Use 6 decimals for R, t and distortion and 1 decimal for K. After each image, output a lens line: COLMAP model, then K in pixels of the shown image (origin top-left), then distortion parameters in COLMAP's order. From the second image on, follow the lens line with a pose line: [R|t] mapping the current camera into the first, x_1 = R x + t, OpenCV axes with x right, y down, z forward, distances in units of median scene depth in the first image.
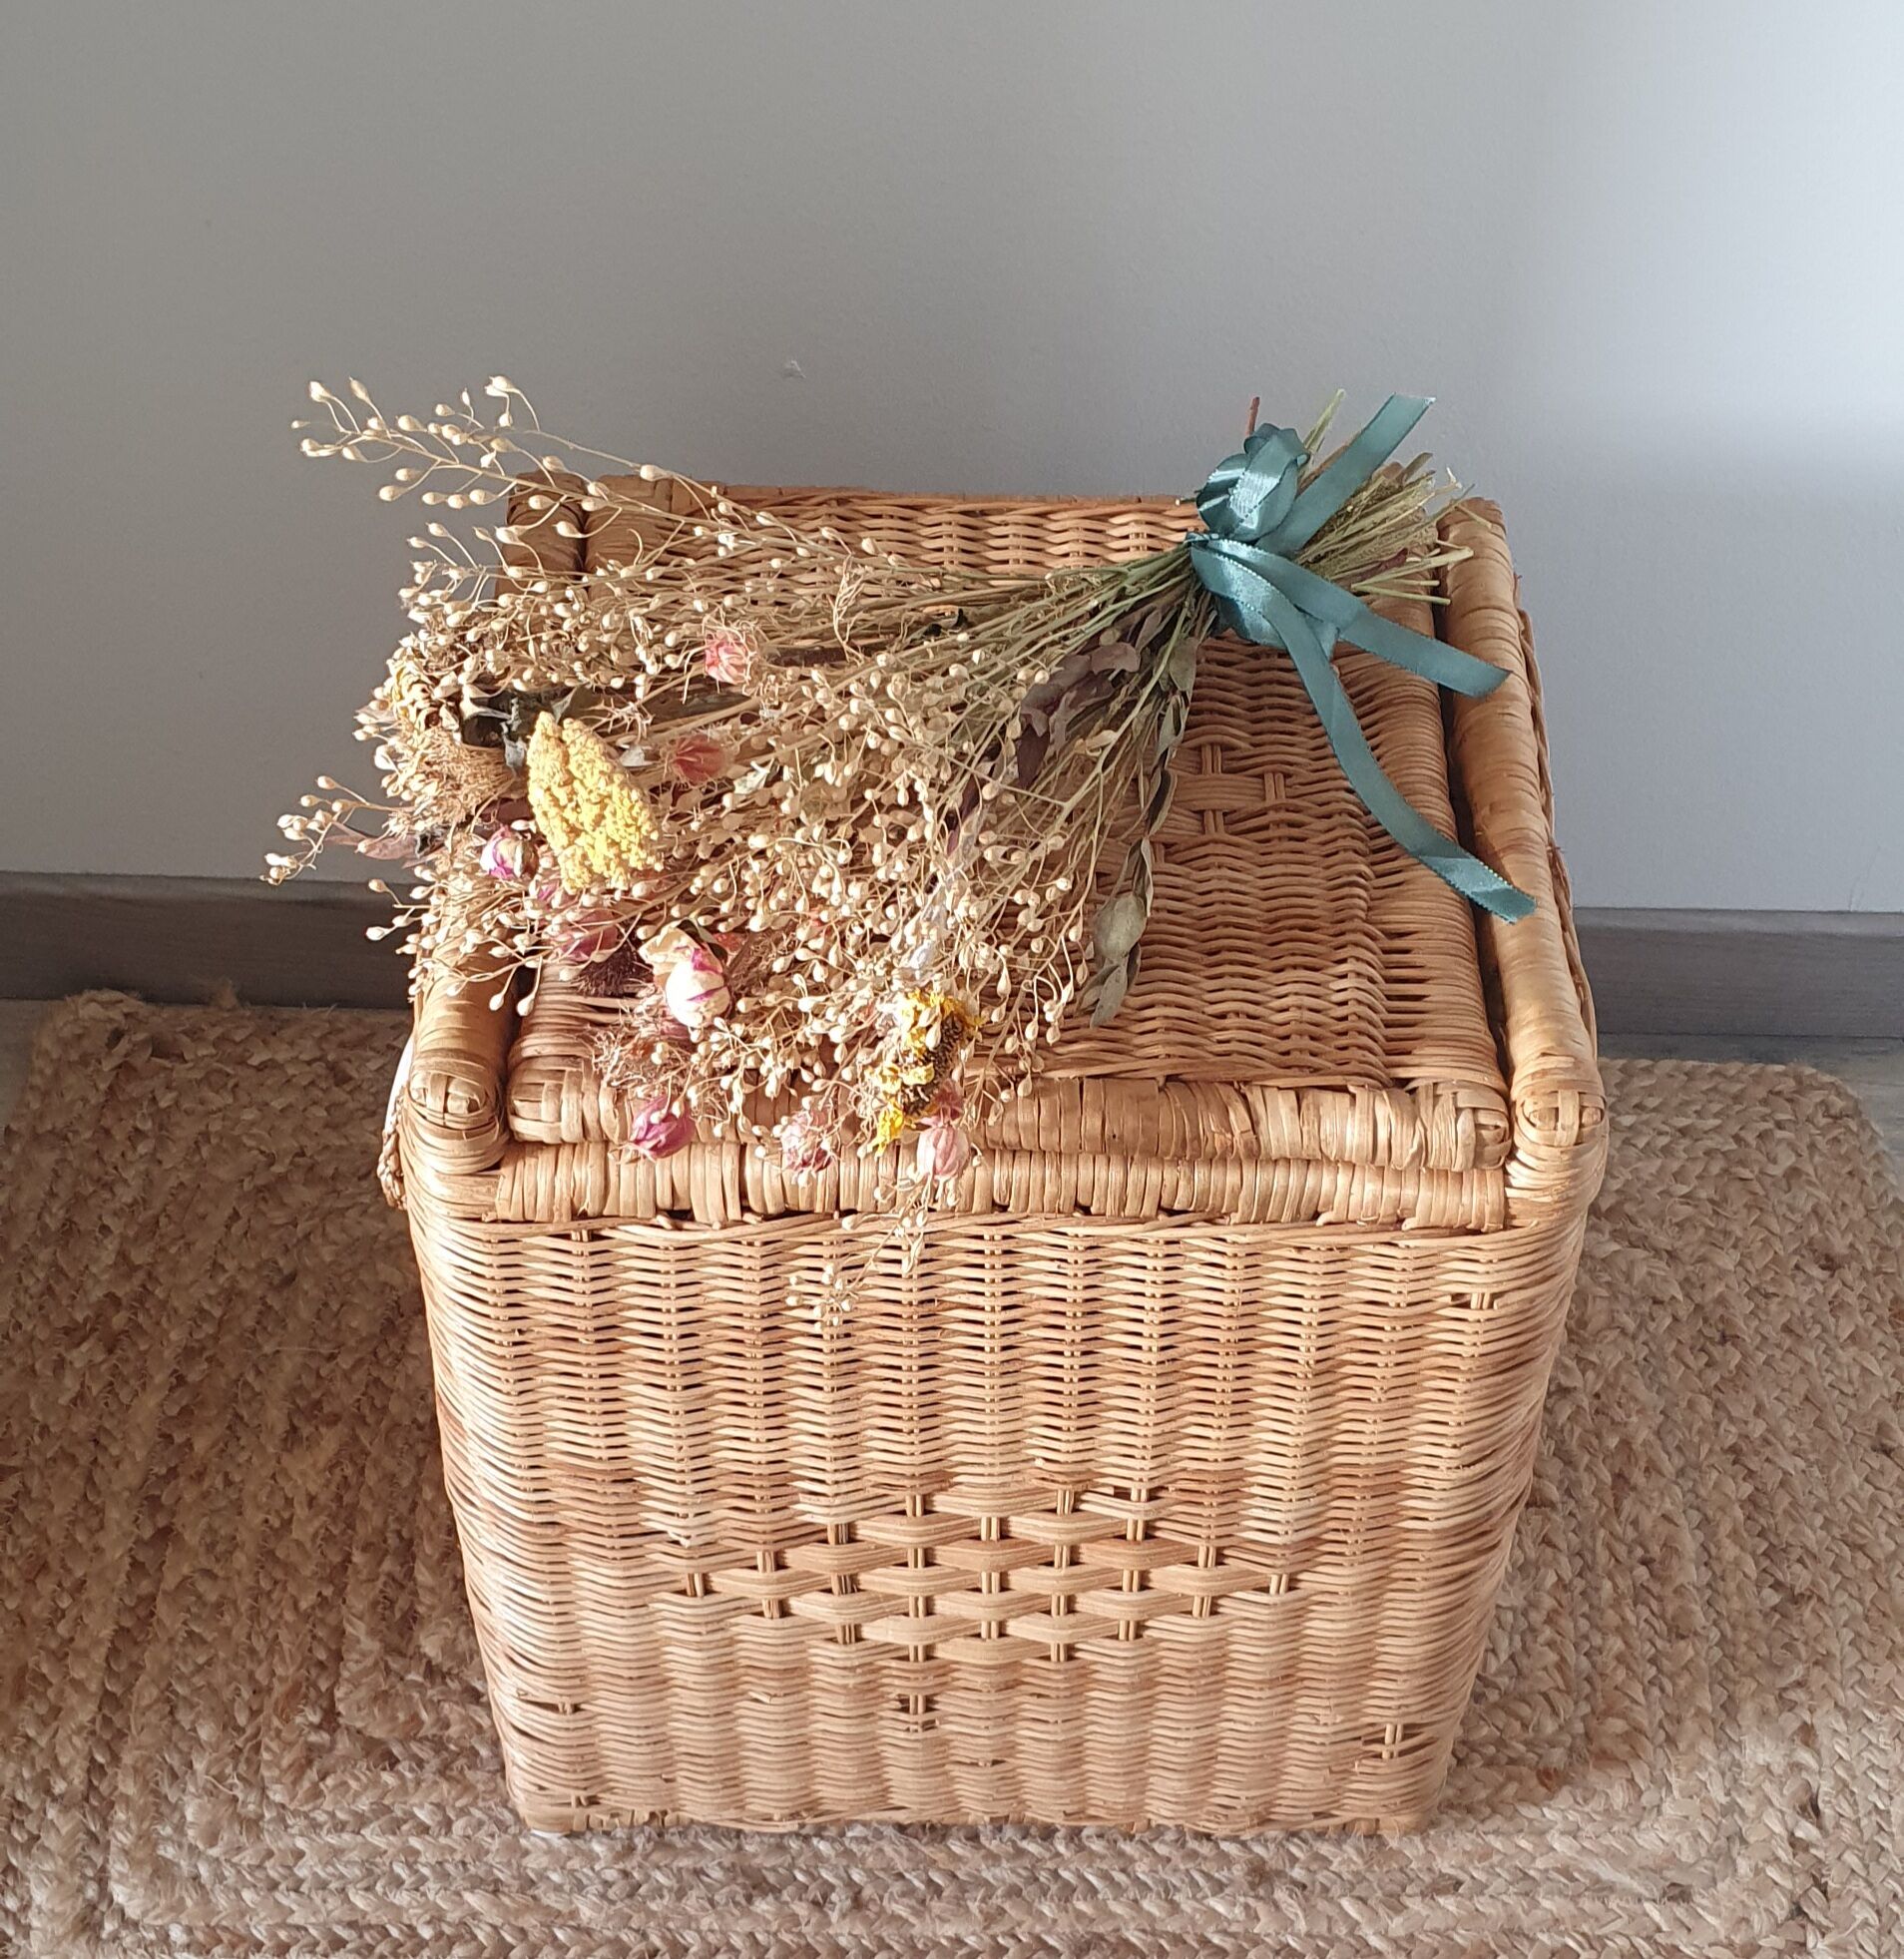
lens RADIAL K [[3107.5, 0, 979.4], [0, 3107.5, 1194.6], [0, 0, 1]] dist [0.254849, -0.850760]
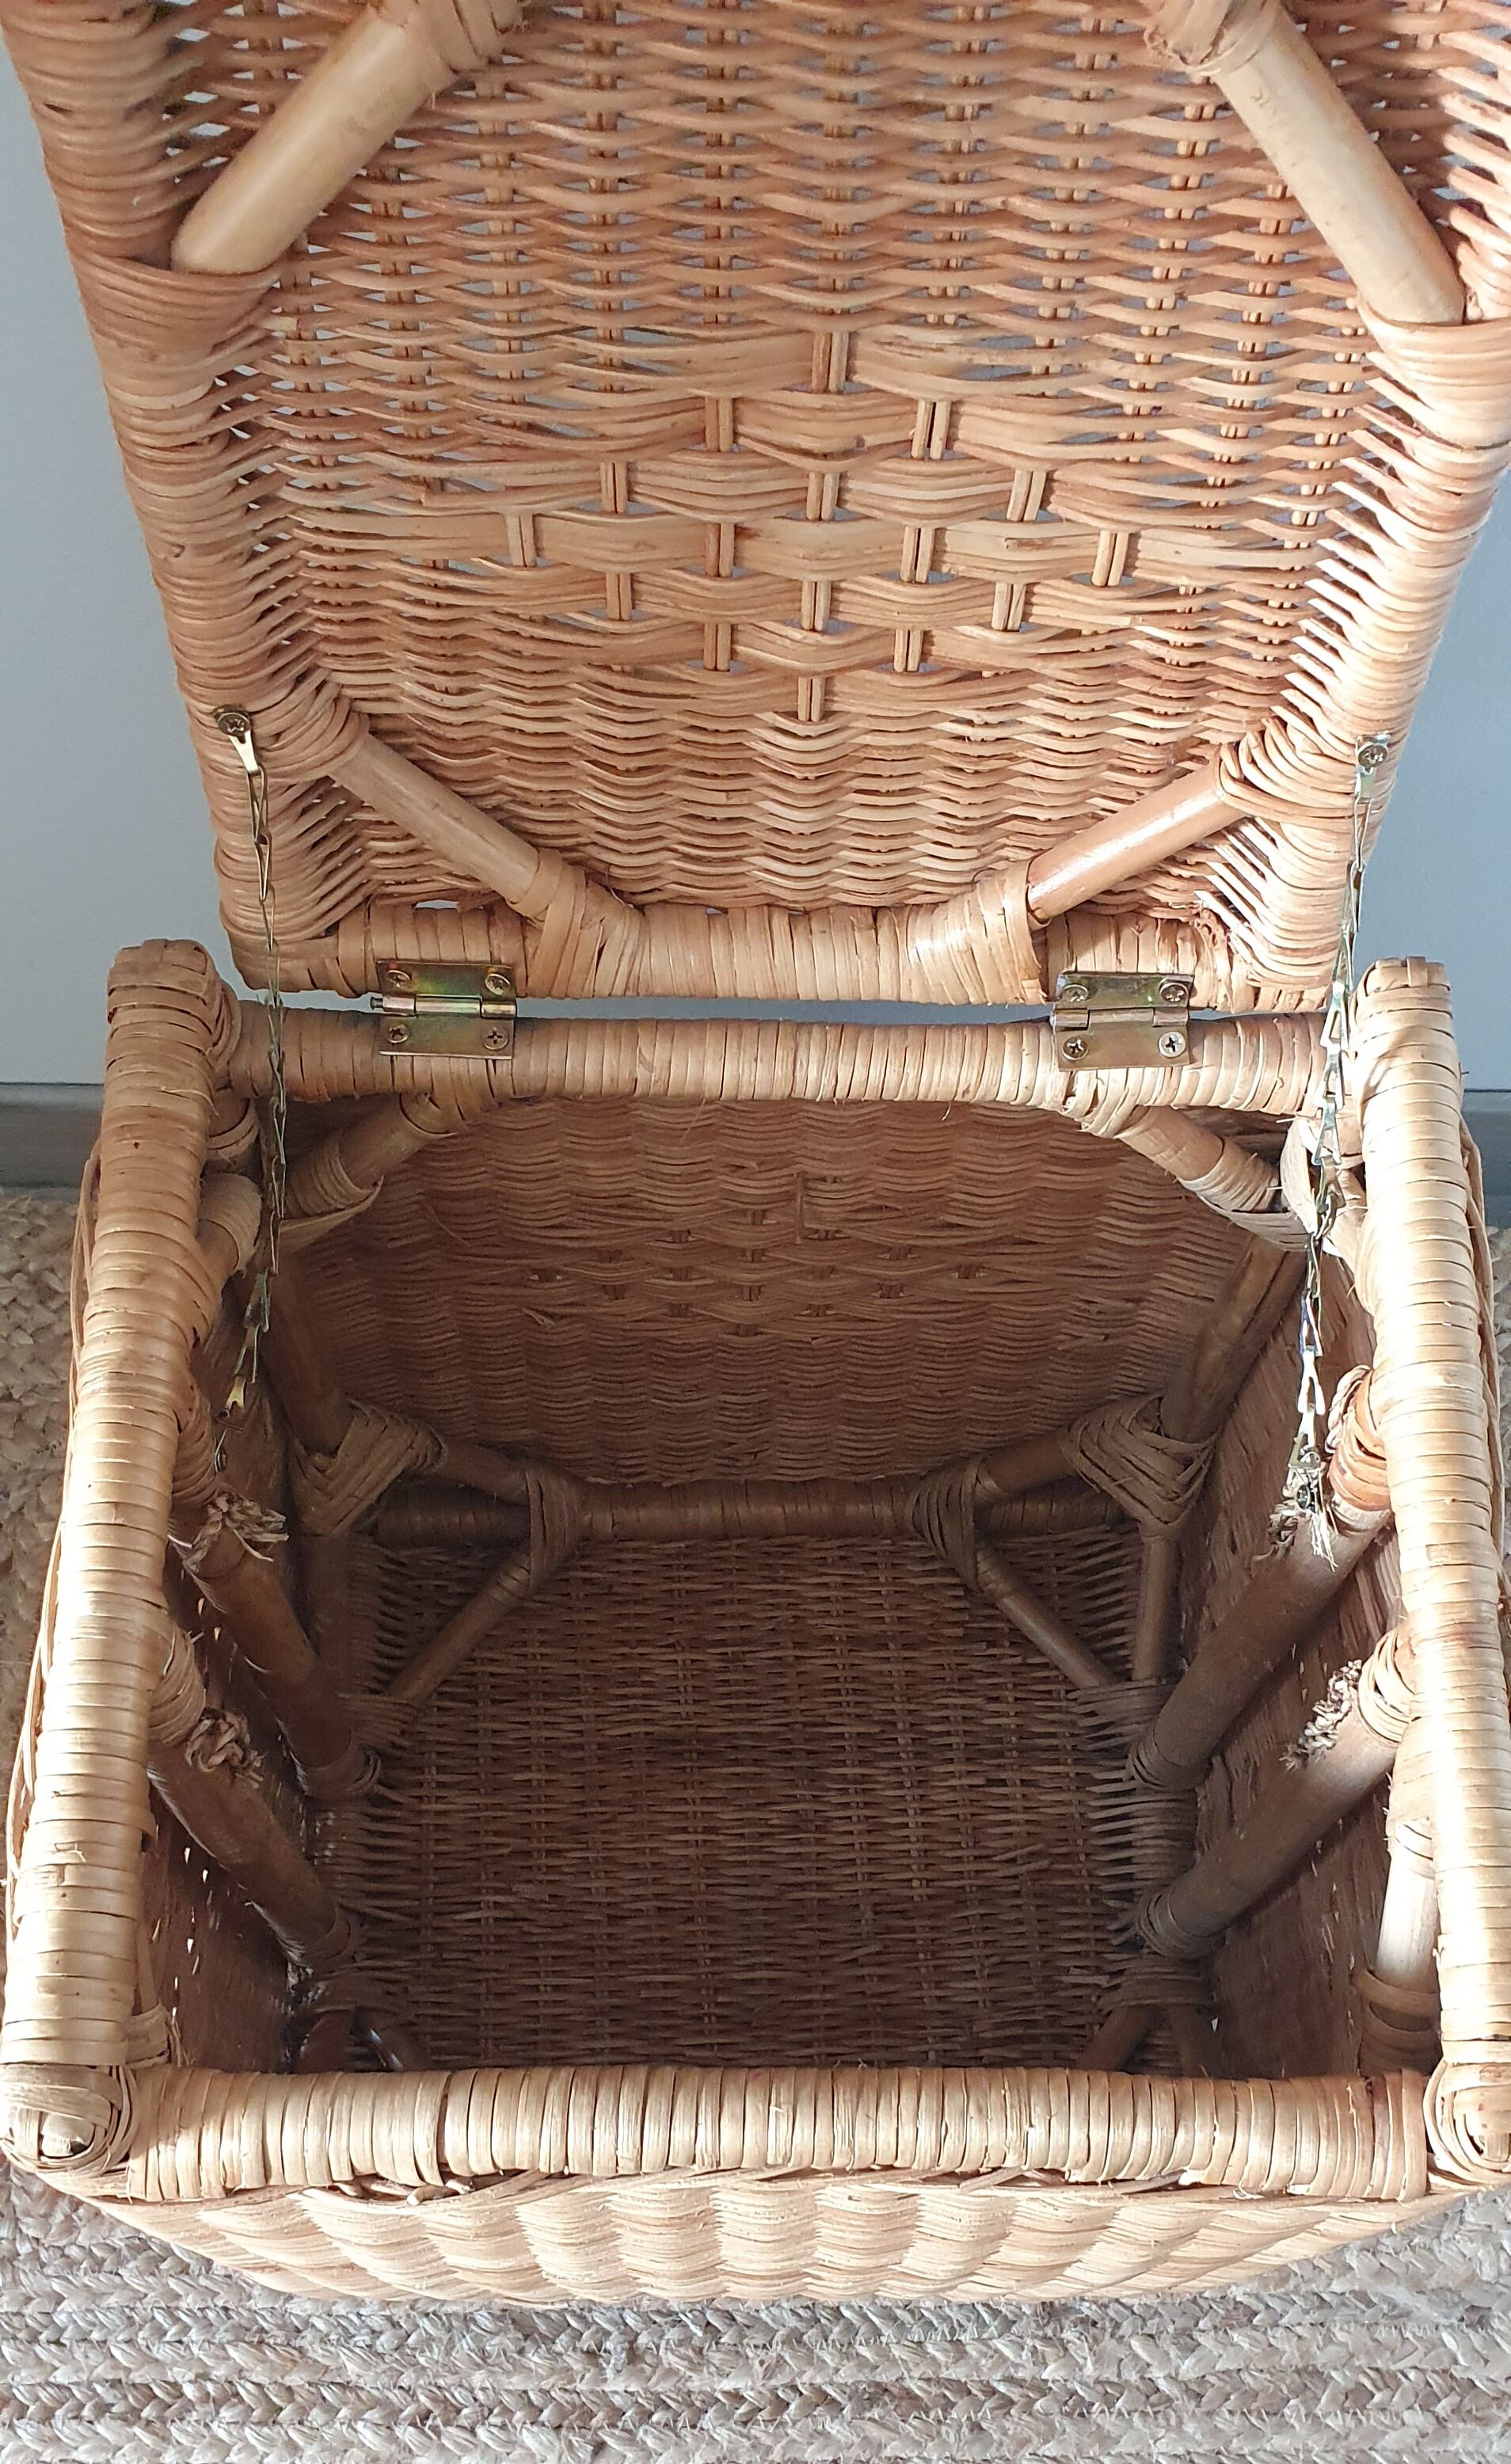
lens RADIAL K [[2472.5, 0, 748.3], [0, 2472.5, 1507.5], [0, 0, 1]] dist [0.063331, -0.135591]
pose [[0.999947, -0.006279, -0.008160, 0.004707], [0.008889, 0.926392, 0.376455, -0.305551], [0.005195, -0.376507, 0.926399, 0.387731]]
